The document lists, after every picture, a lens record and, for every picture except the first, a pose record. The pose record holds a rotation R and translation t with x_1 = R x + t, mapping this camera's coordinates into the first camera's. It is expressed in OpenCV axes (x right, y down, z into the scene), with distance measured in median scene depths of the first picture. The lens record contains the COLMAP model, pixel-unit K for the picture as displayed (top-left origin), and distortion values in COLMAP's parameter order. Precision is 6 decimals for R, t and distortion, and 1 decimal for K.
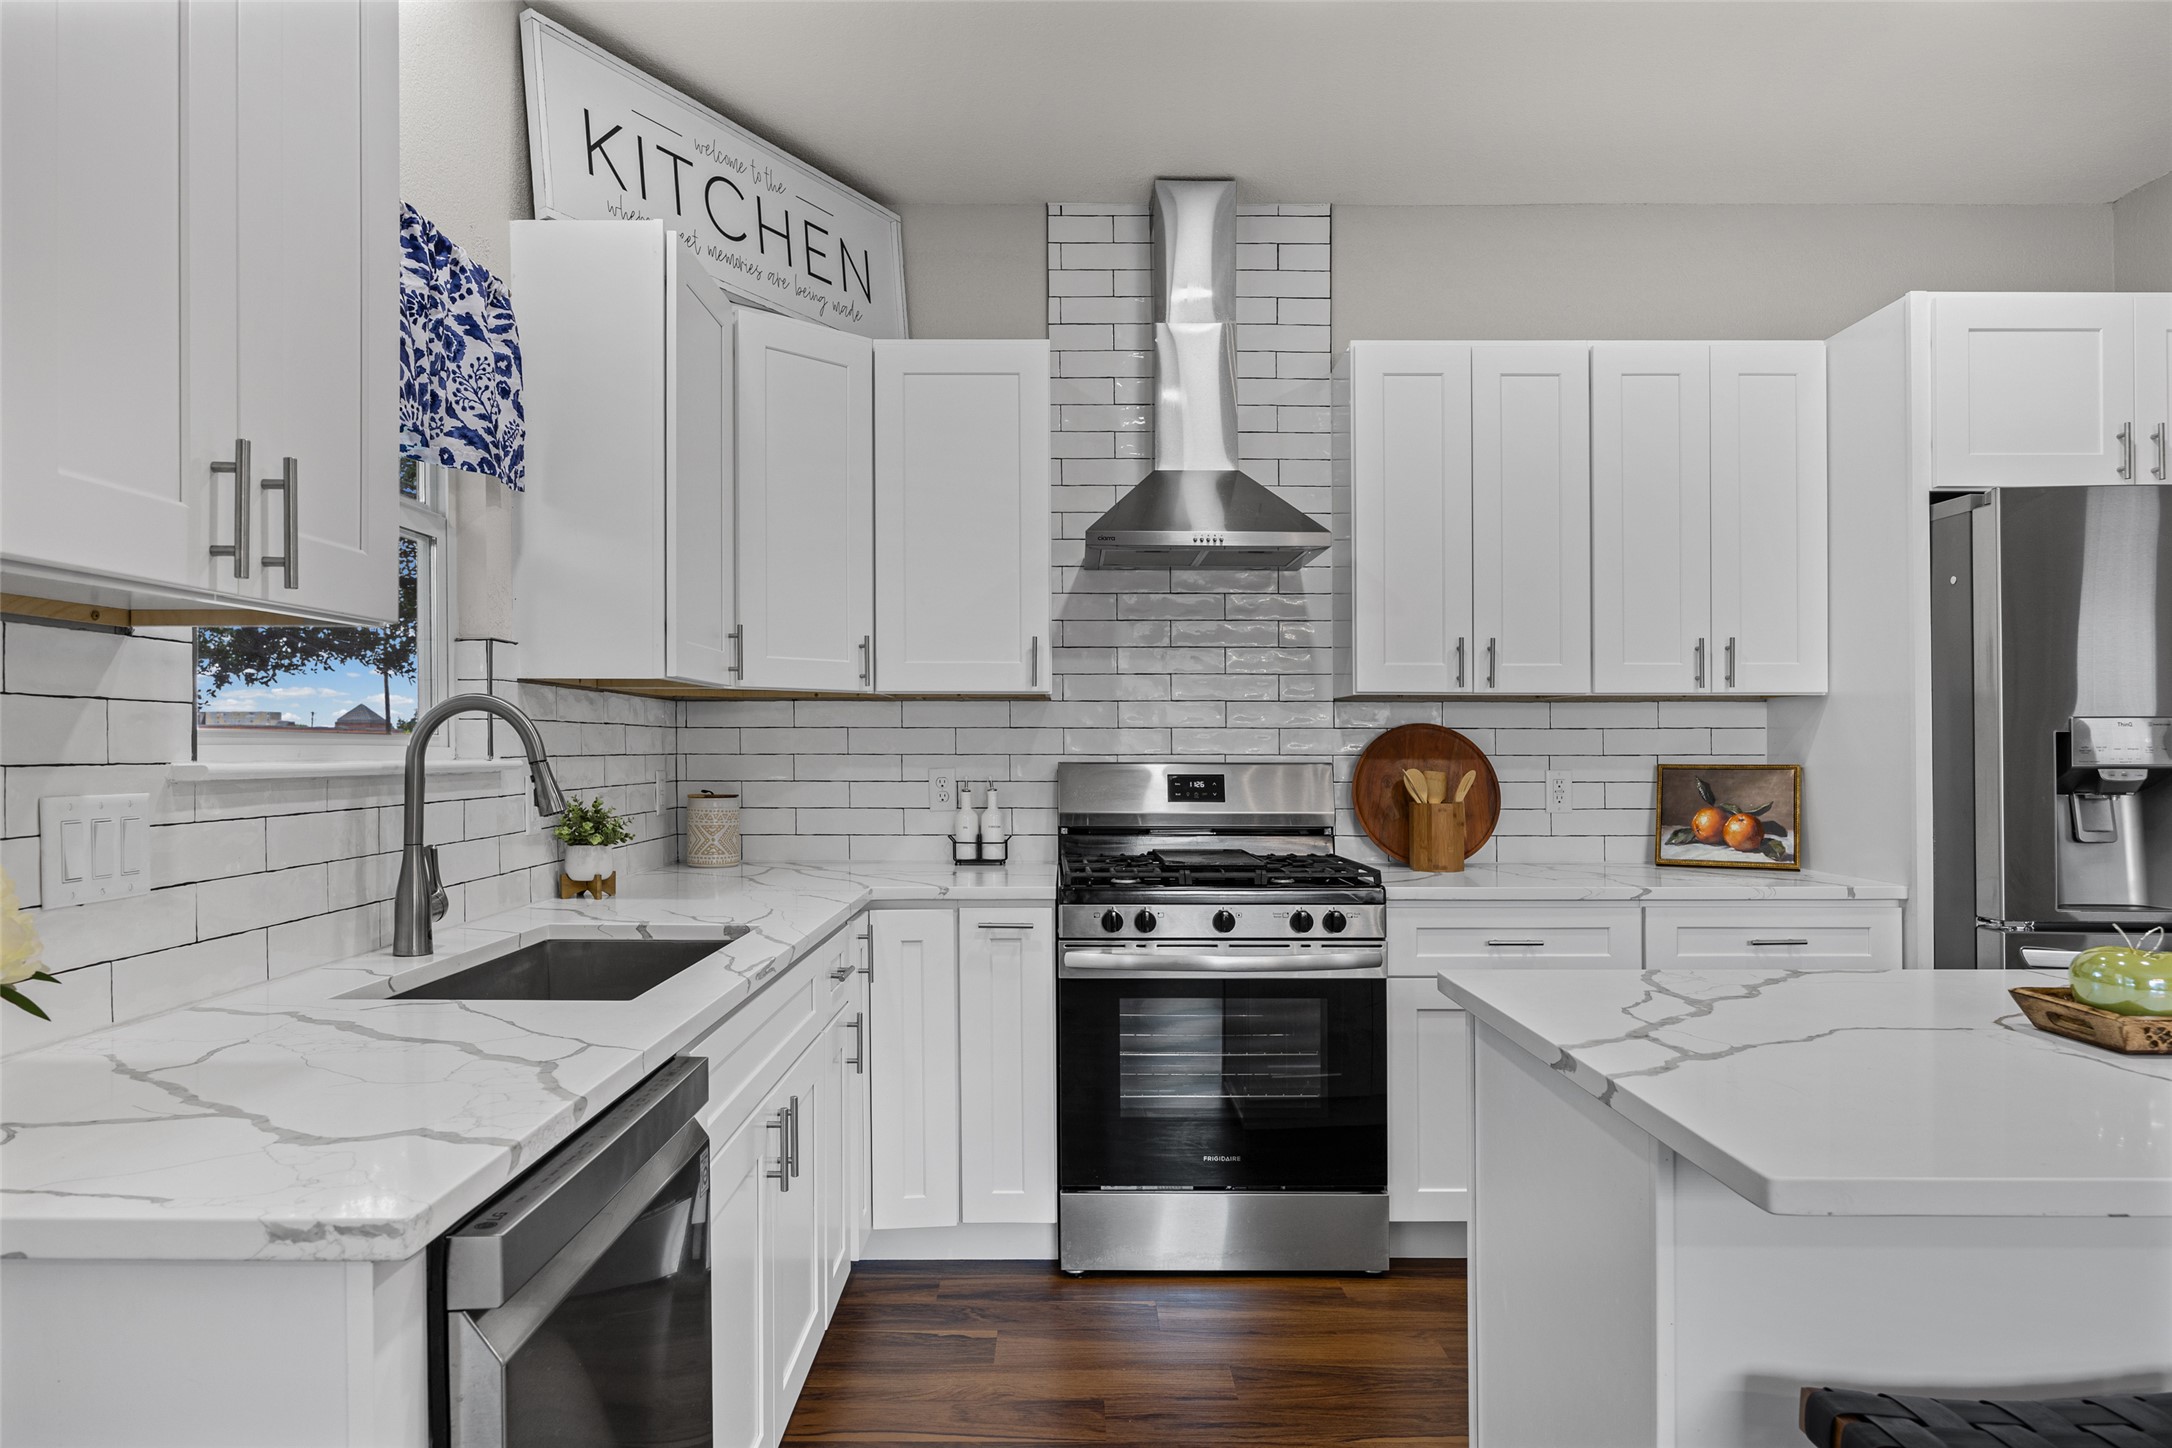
lens RADIAL K [[1350.6, 0, 1066.6], [0, 1350.6, 750.2], [0, 0, 1]] dist [0.004716, -0.000262]
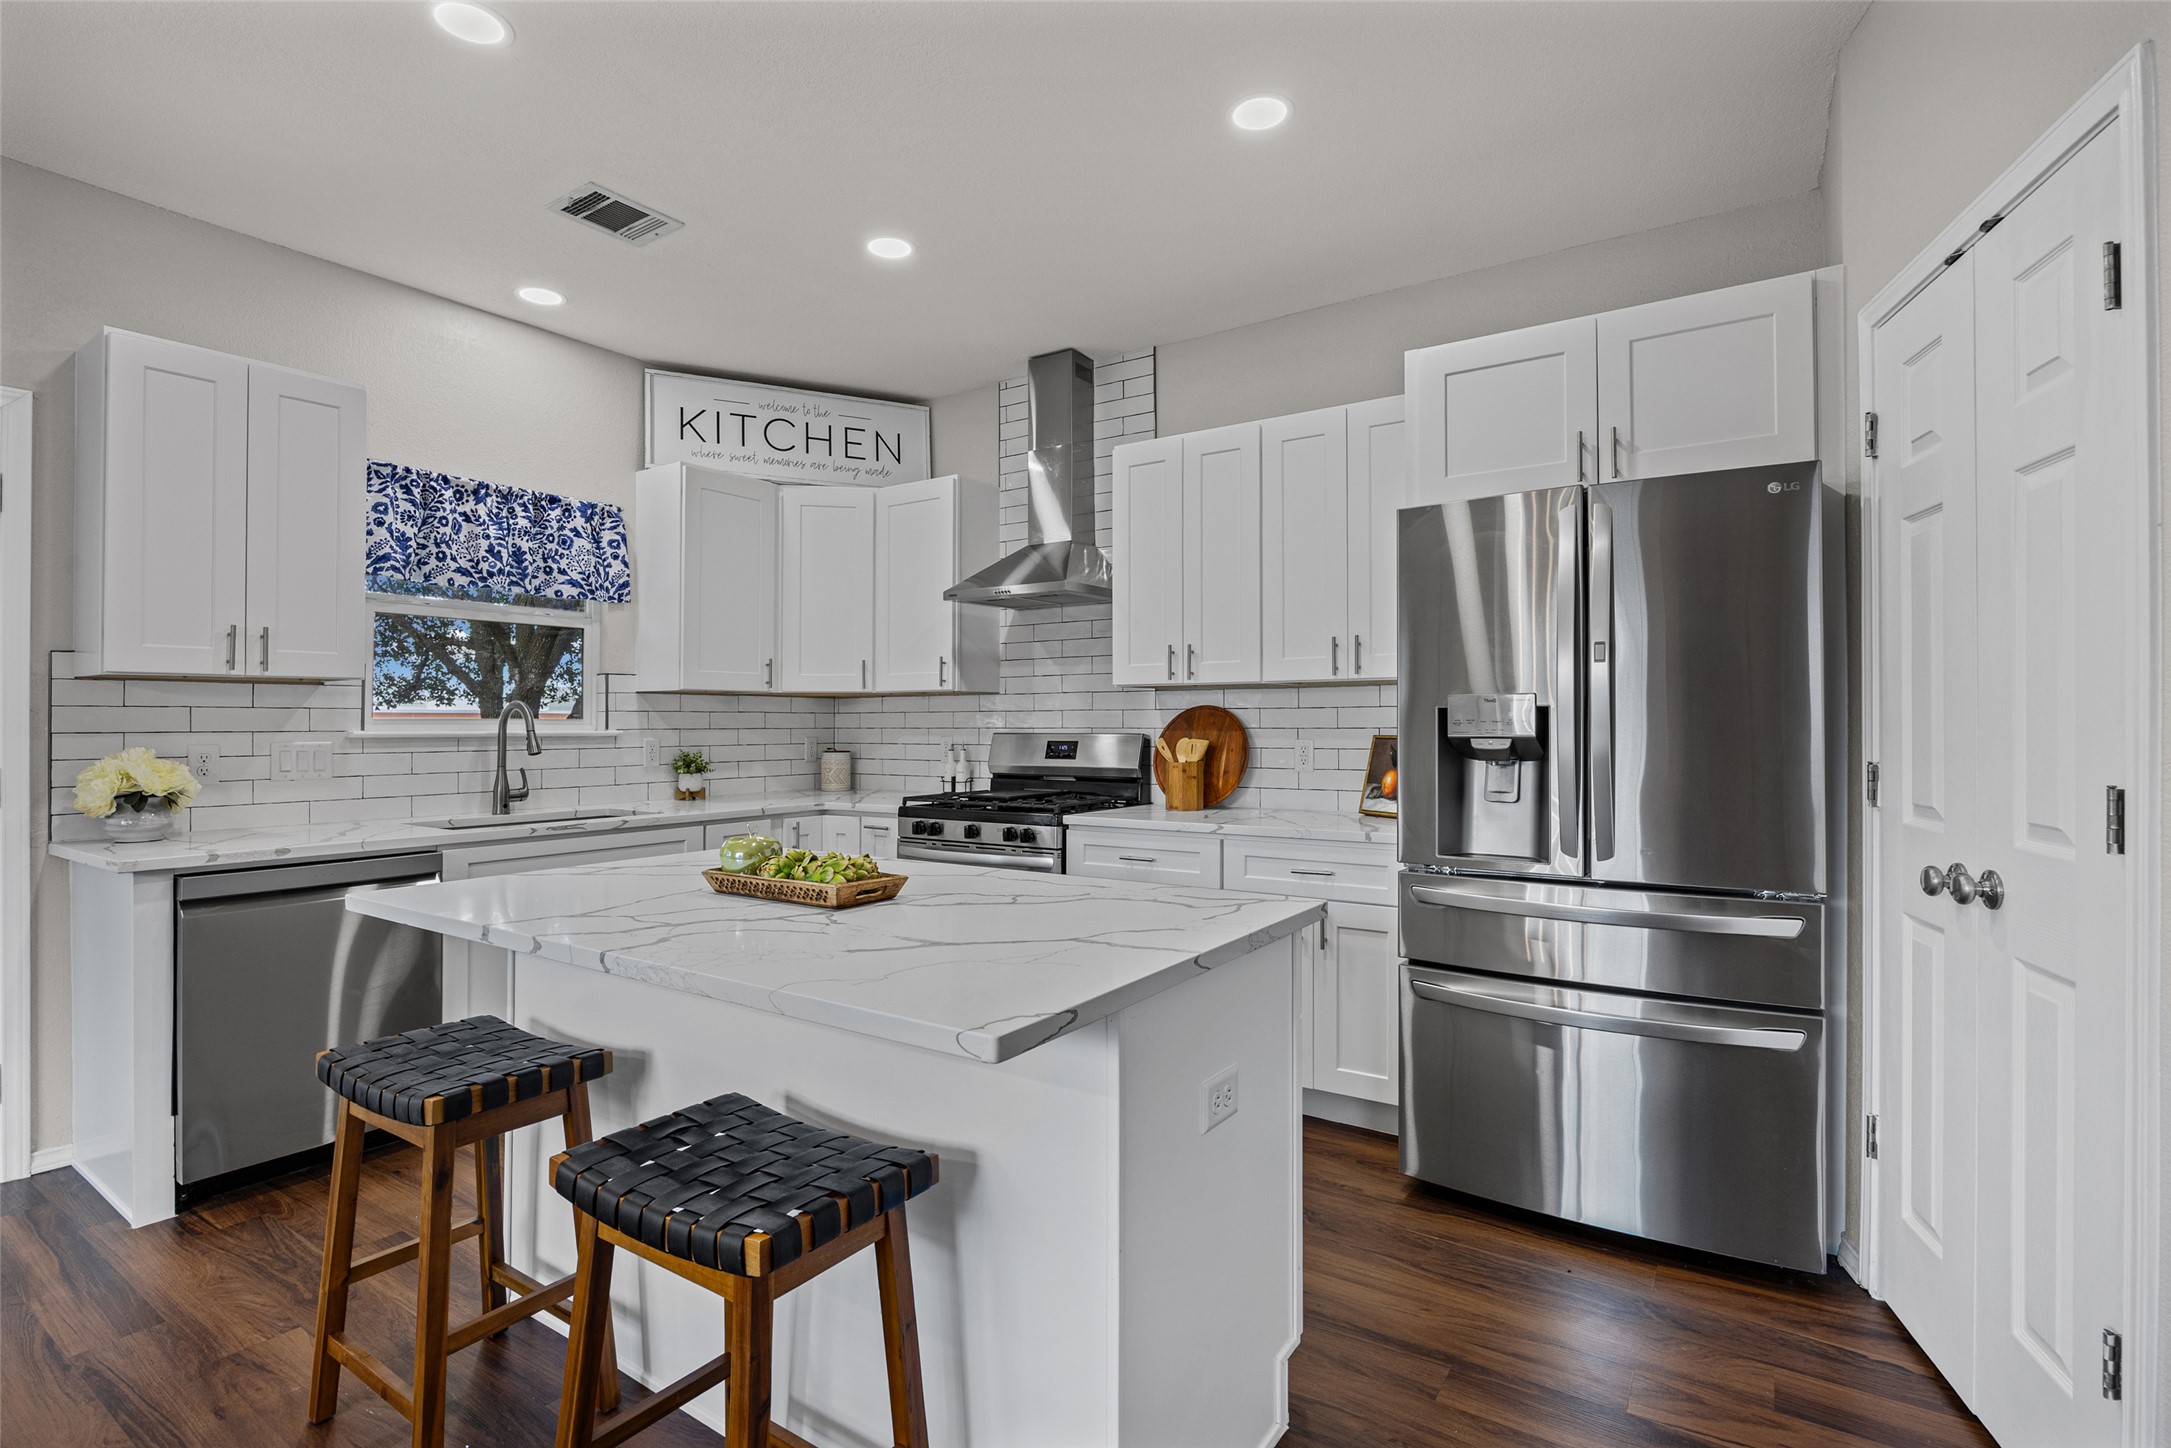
lens RADIAL K [[1027.3, 0, 1089.7], [0, 1027.3, 715.0], [0, 0, 1]] dist [-0.014062, -0.000050]
pose [[0.833161, -0.008143, -0.552971, 0.856915], [0.002721, 0.999940, -0.010625, 0.001299], [0.553024, 0.007348, 0.833133, 0.060320]]
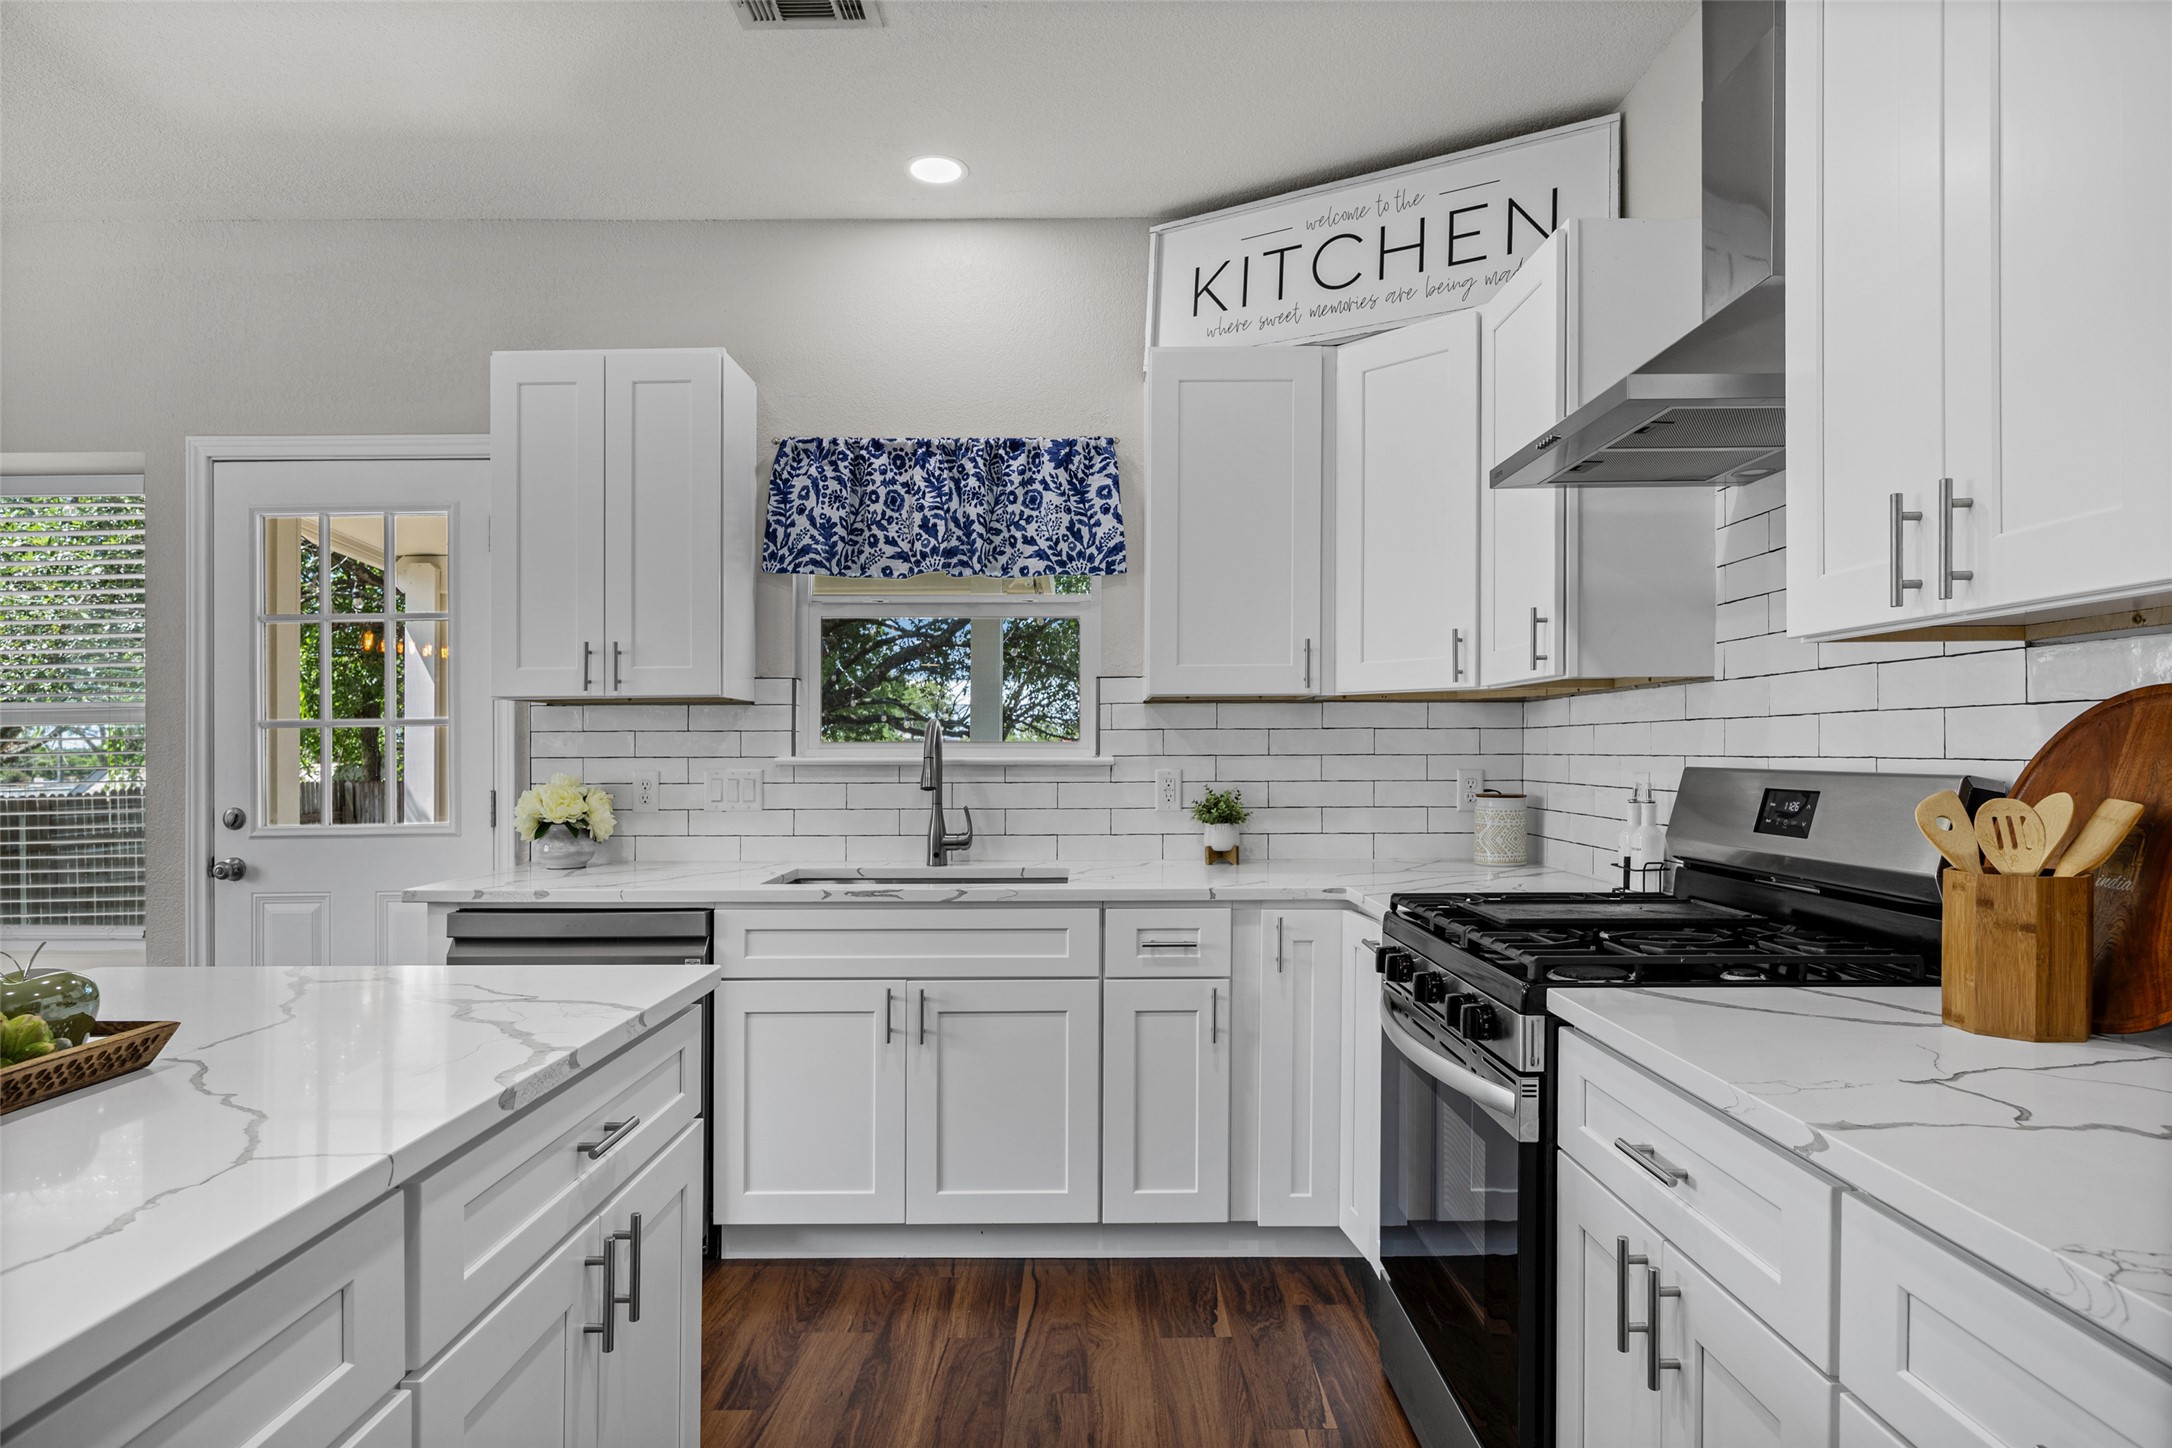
lens RADIAL K [[1228.6, 0, 1074.8], [0, 1228.6, 740.0], [0, 0, 1]] dist [0.003162, 0.000364]
pose [[-0.007888, -0.006357, -0.999949, 0.735325], [0.002277, 0.999977, -0.006375, -0.002788], [0.999966, -0.002327, -0.007873, 0.769052]]
